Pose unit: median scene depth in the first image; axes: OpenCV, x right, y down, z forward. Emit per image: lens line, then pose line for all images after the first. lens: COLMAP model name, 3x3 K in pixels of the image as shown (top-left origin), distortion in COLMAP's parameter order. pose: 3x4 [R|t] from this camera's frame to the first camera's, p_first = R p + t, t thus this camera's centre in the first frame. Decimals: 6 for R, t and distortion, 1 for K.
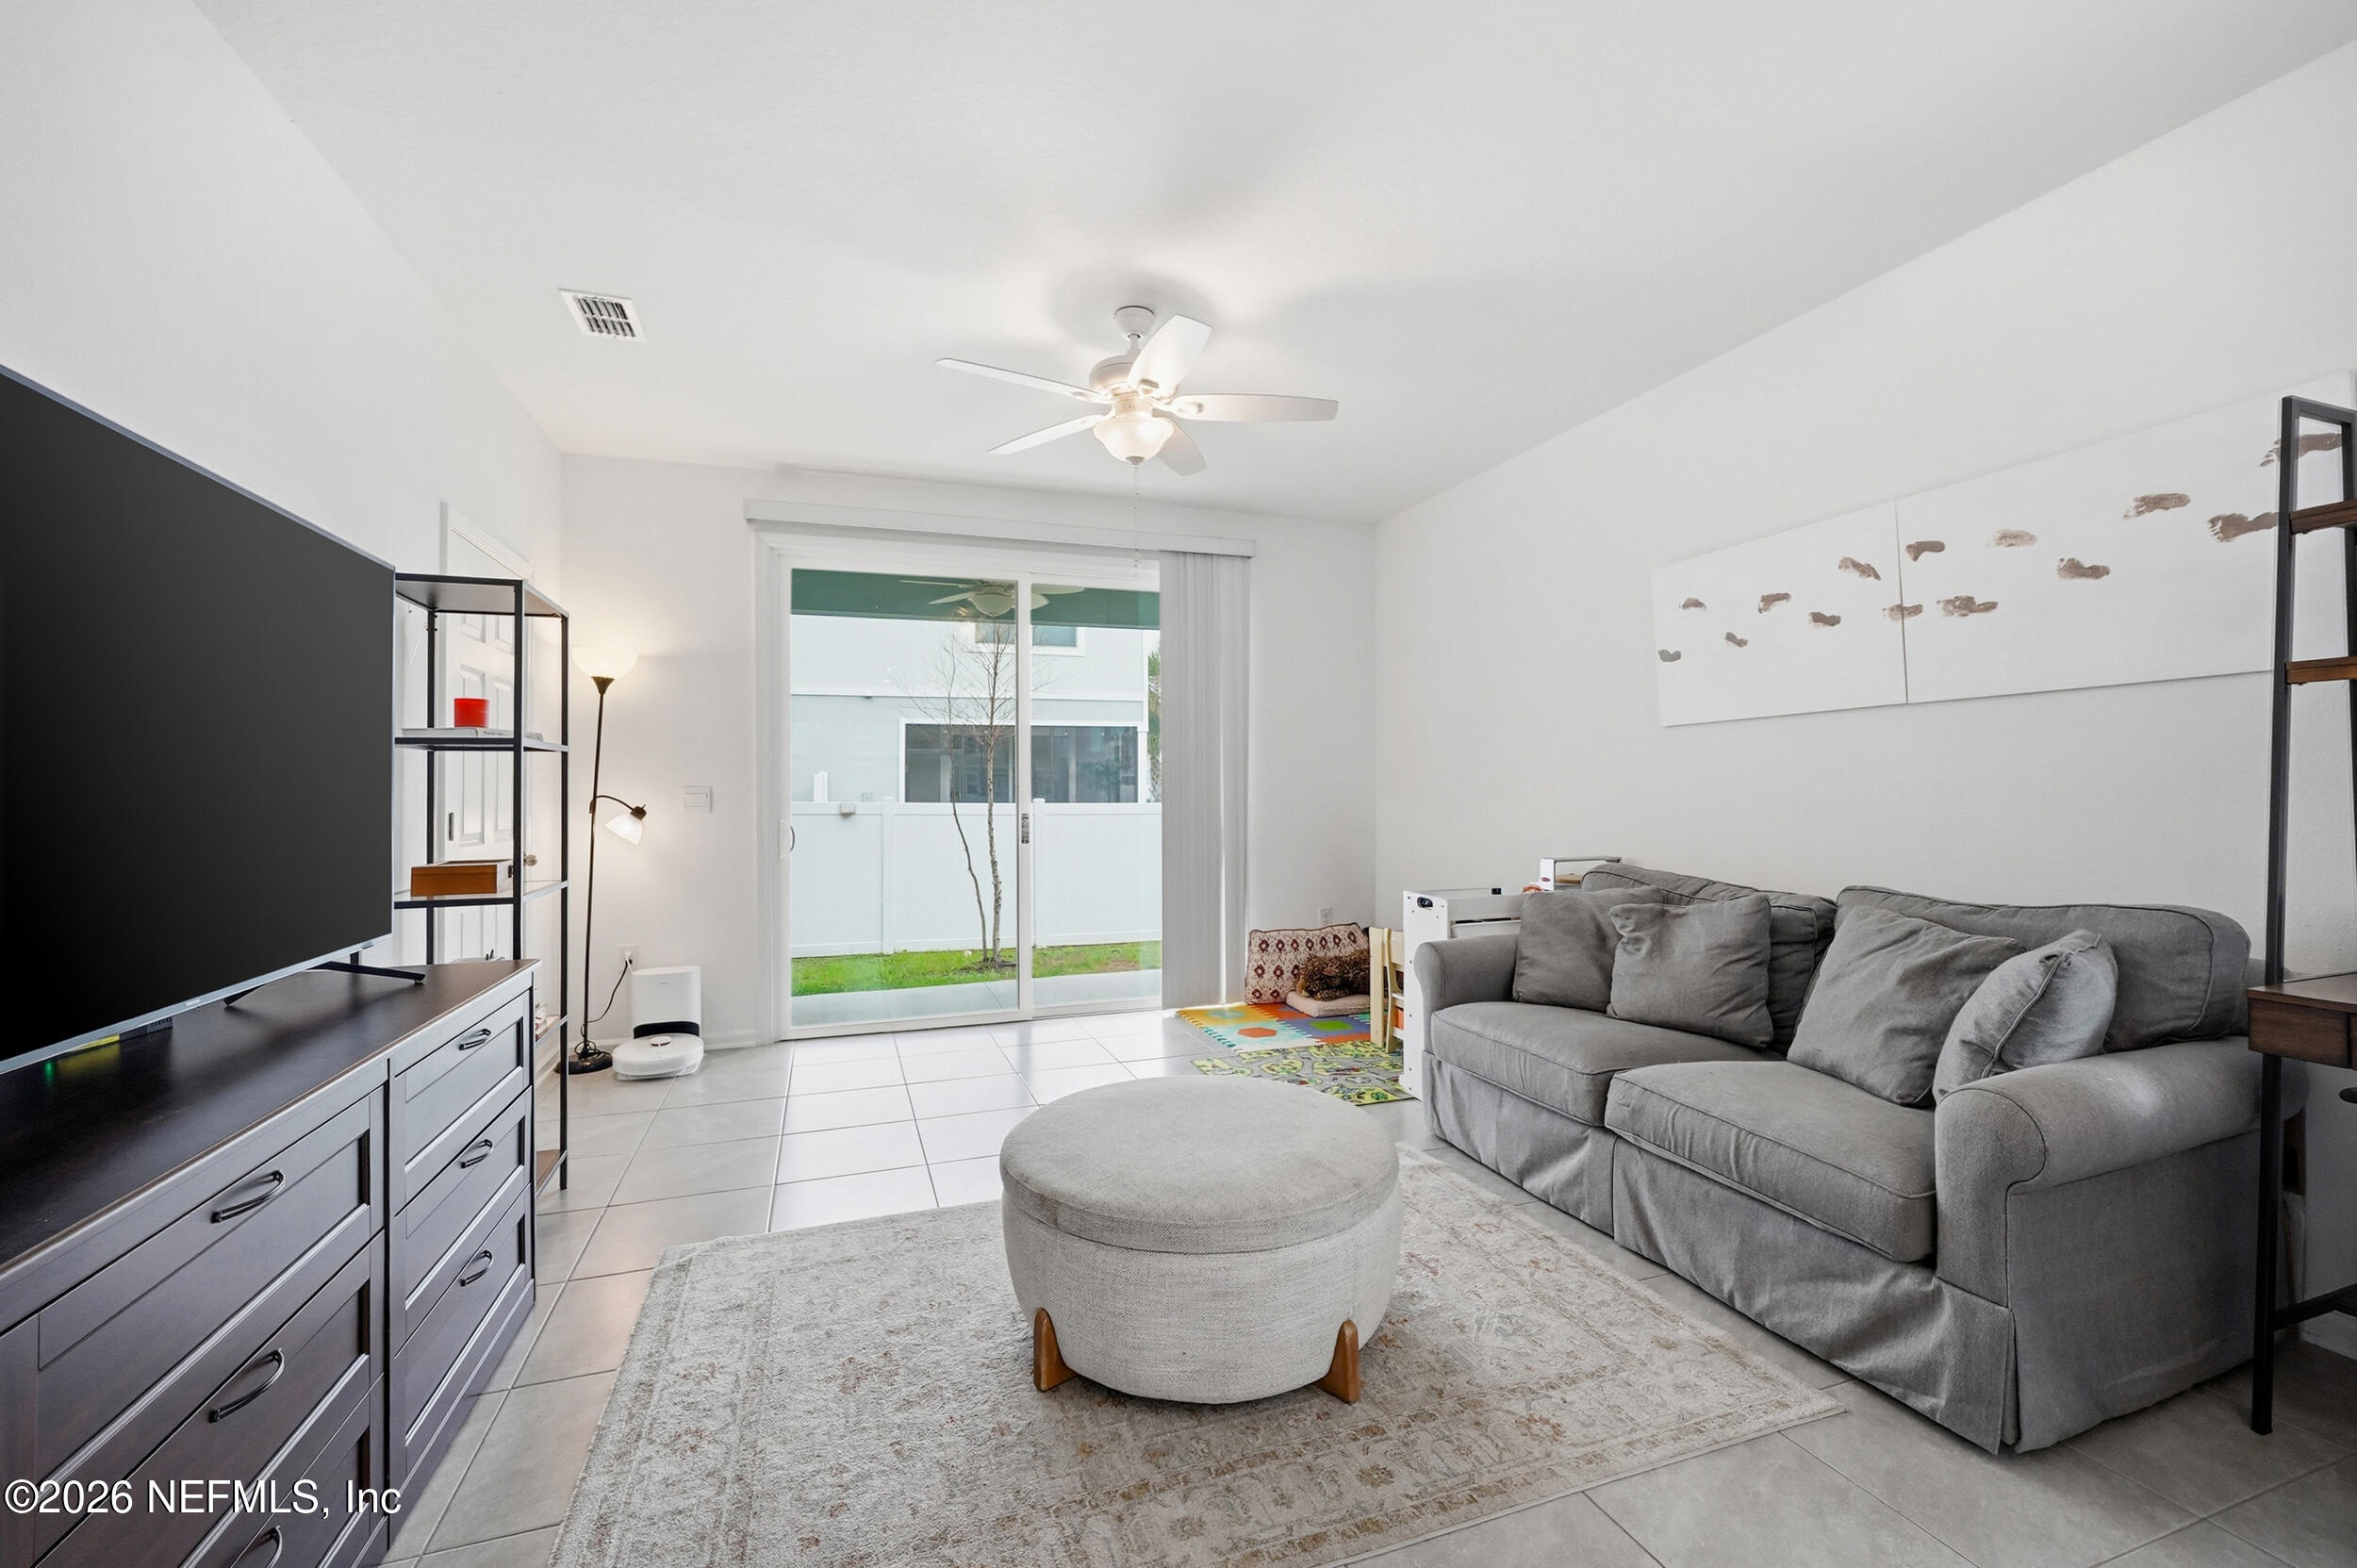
lens RADIAL K [[975.6, 0, 1177.6], [0, 975.6, 772.7], [0, 0, 1]] dist [-0.007651, 0.001750]
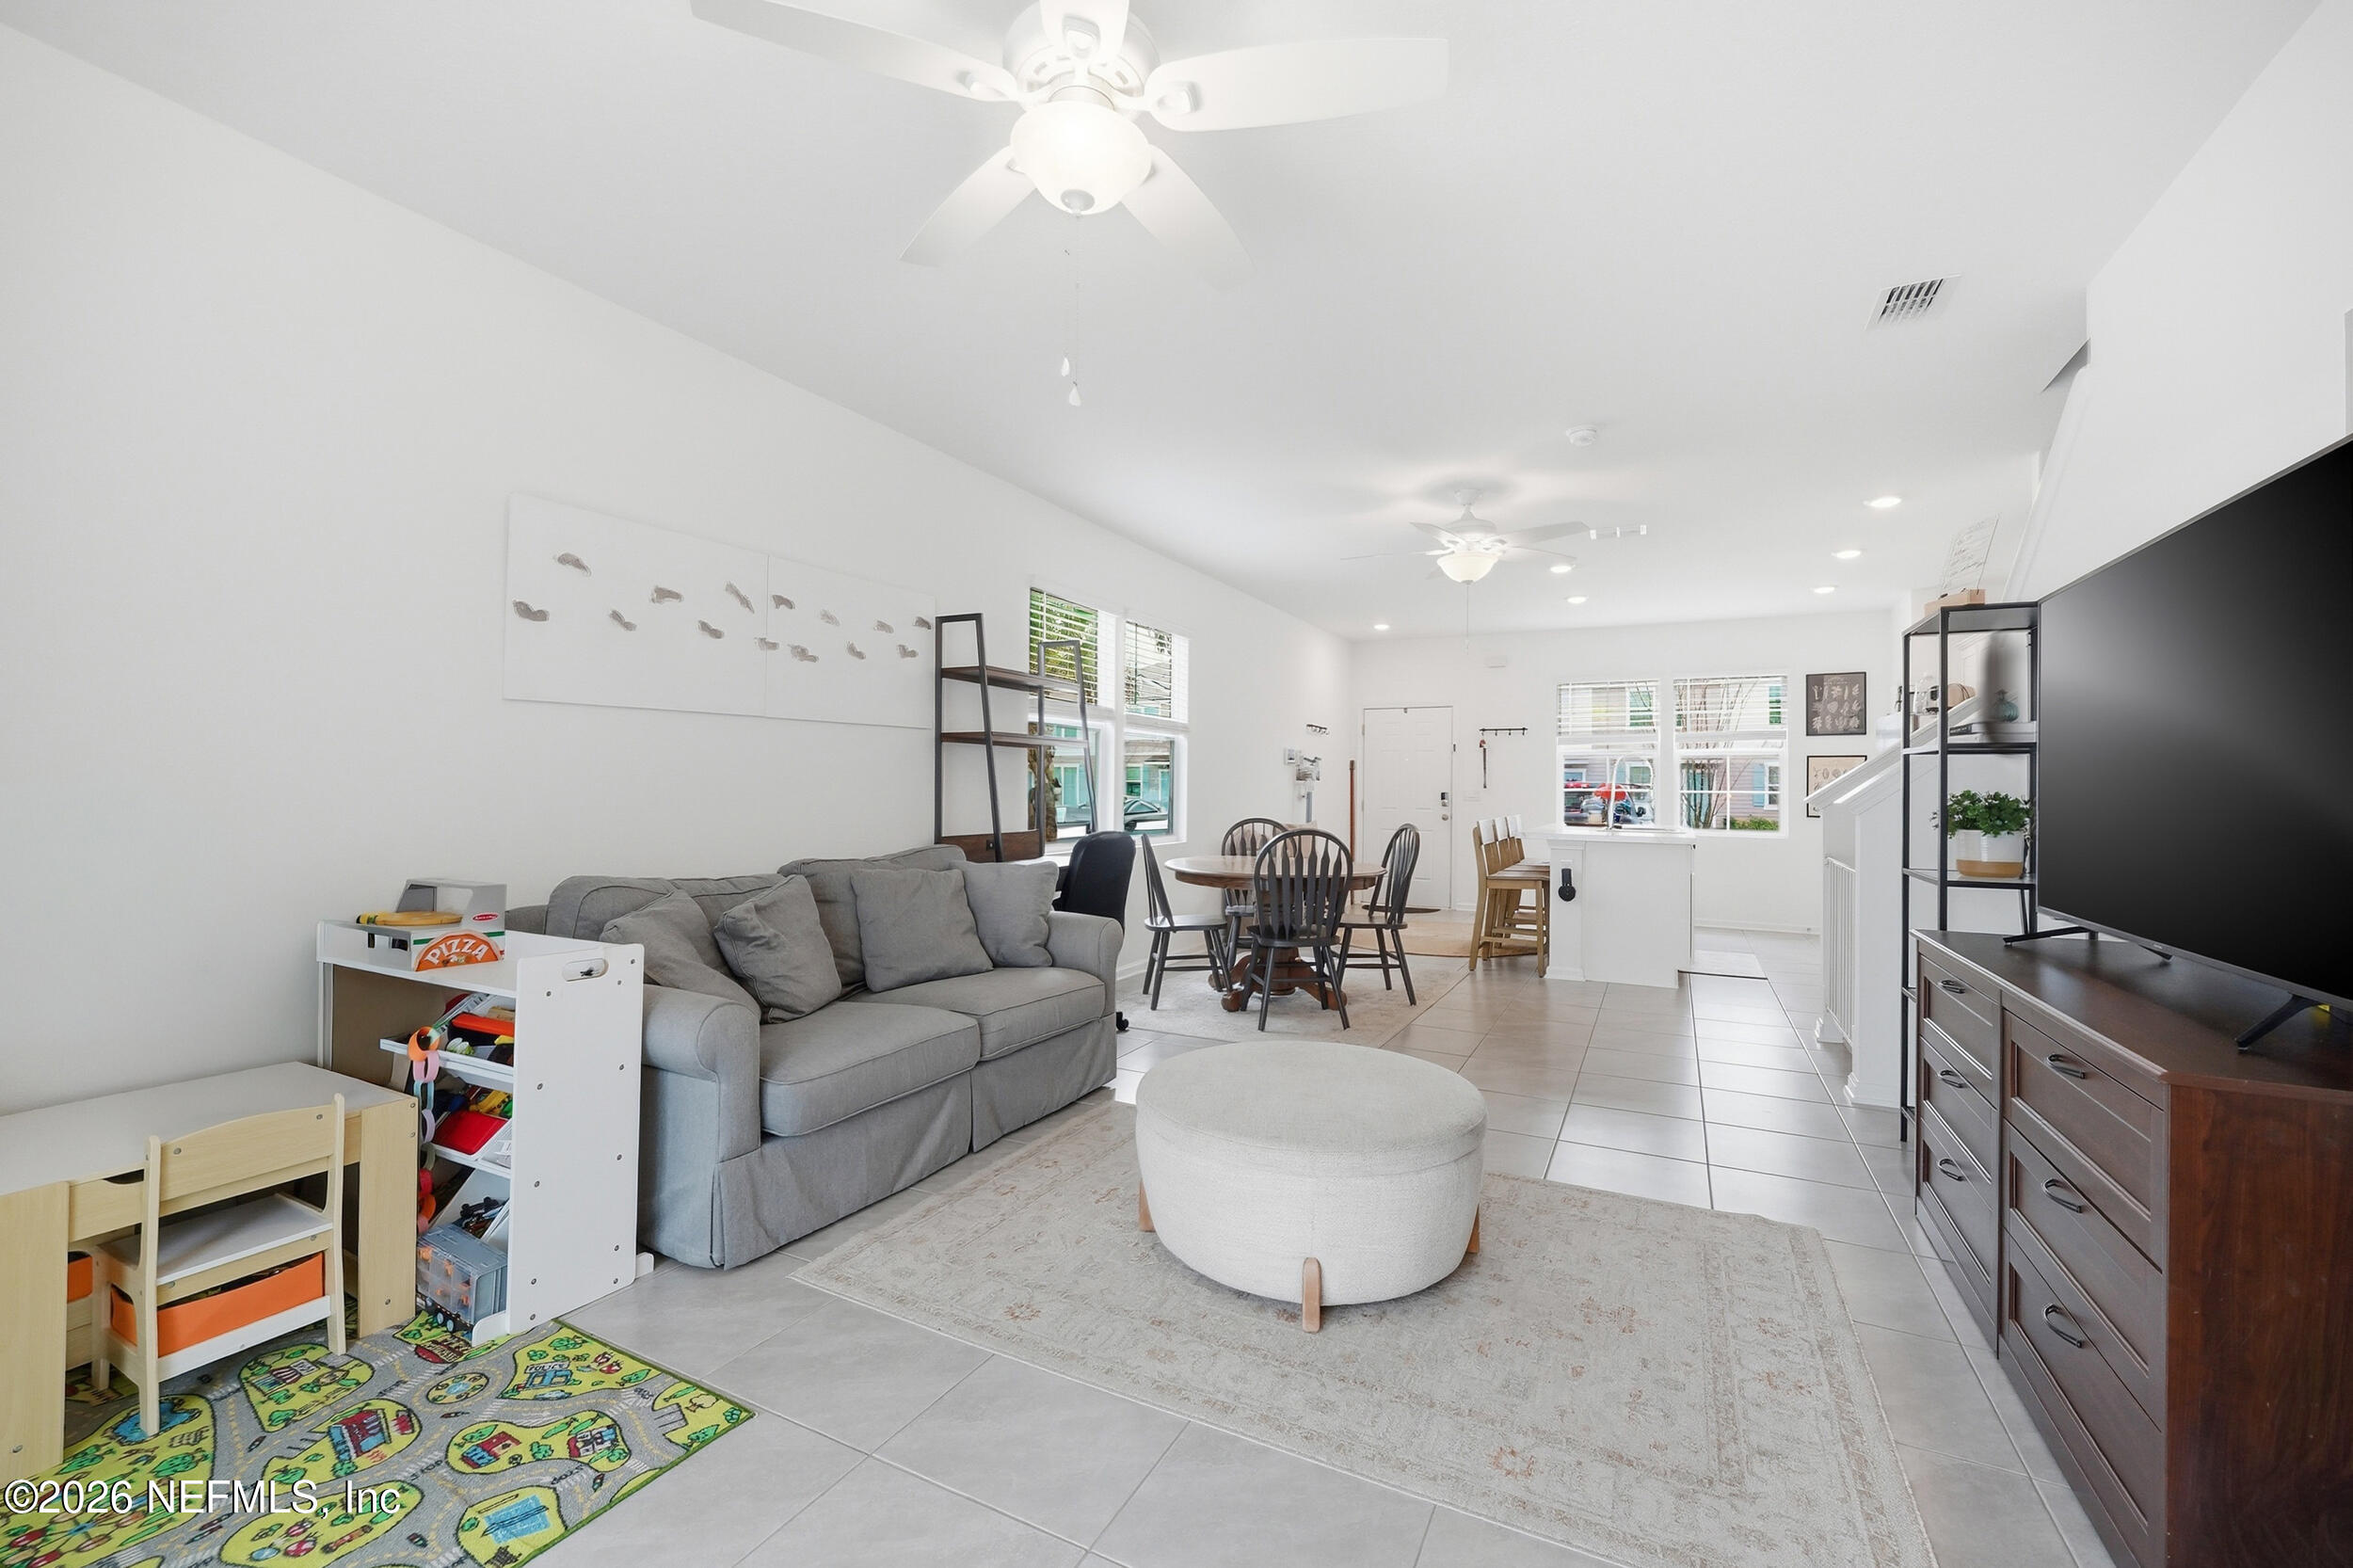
lens RADIAL K [[973.9, 0, 1168.8], [0, 973.9, 778.0], [0, 0, 1]] dist [-0.007651, 0.001750]
pose [[-0.682364, 0.006899, 0.730980, -0.561068], [-0.017881, 0.999499, -0.026126, 0.034158], [-0.730794, -0.030898, -0.681899, 1.523391]]
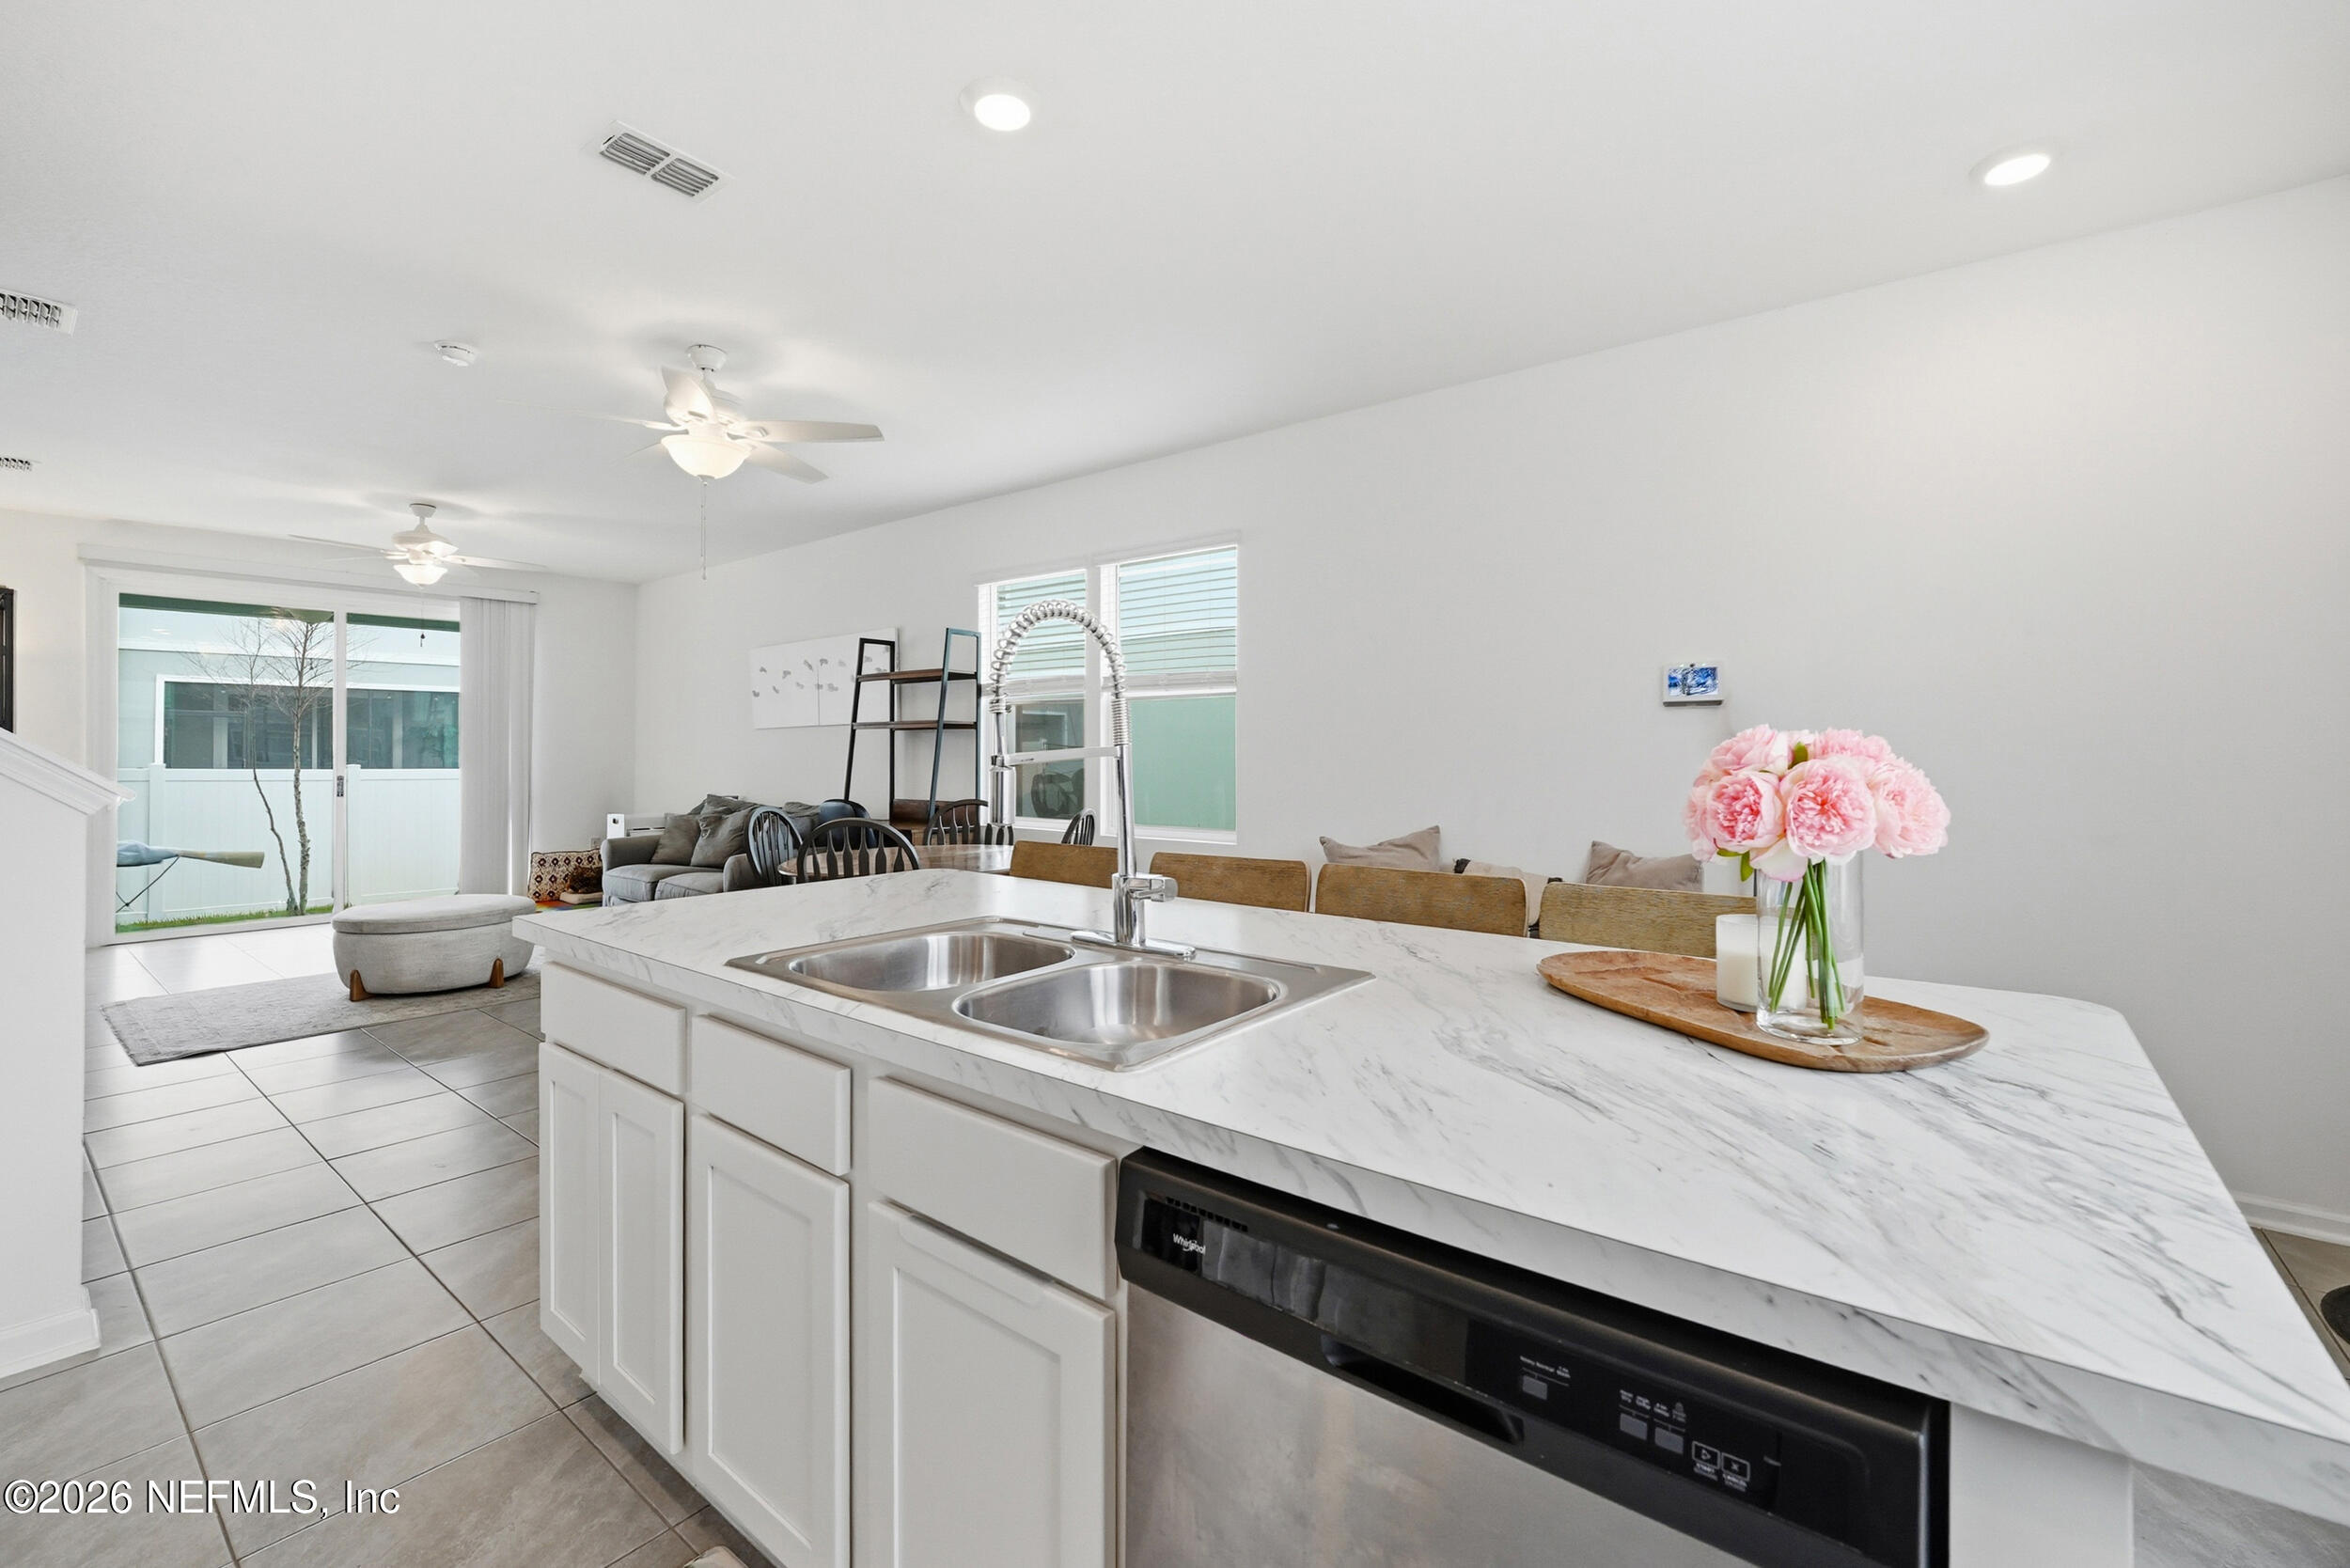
lens RADIAL K [[972.7, 0, 1155.4], [0, 972.7, 742.7], [0, 0, 1]] dist [-0.007651, 0.001750]
pose [[0.852443, 0.010182, 0.522721, 0.213115], [-0.013160, 0.999911, 0.001984, -0.045839], [-0.522654, -0.008570, 0.852502, -1.505188]]
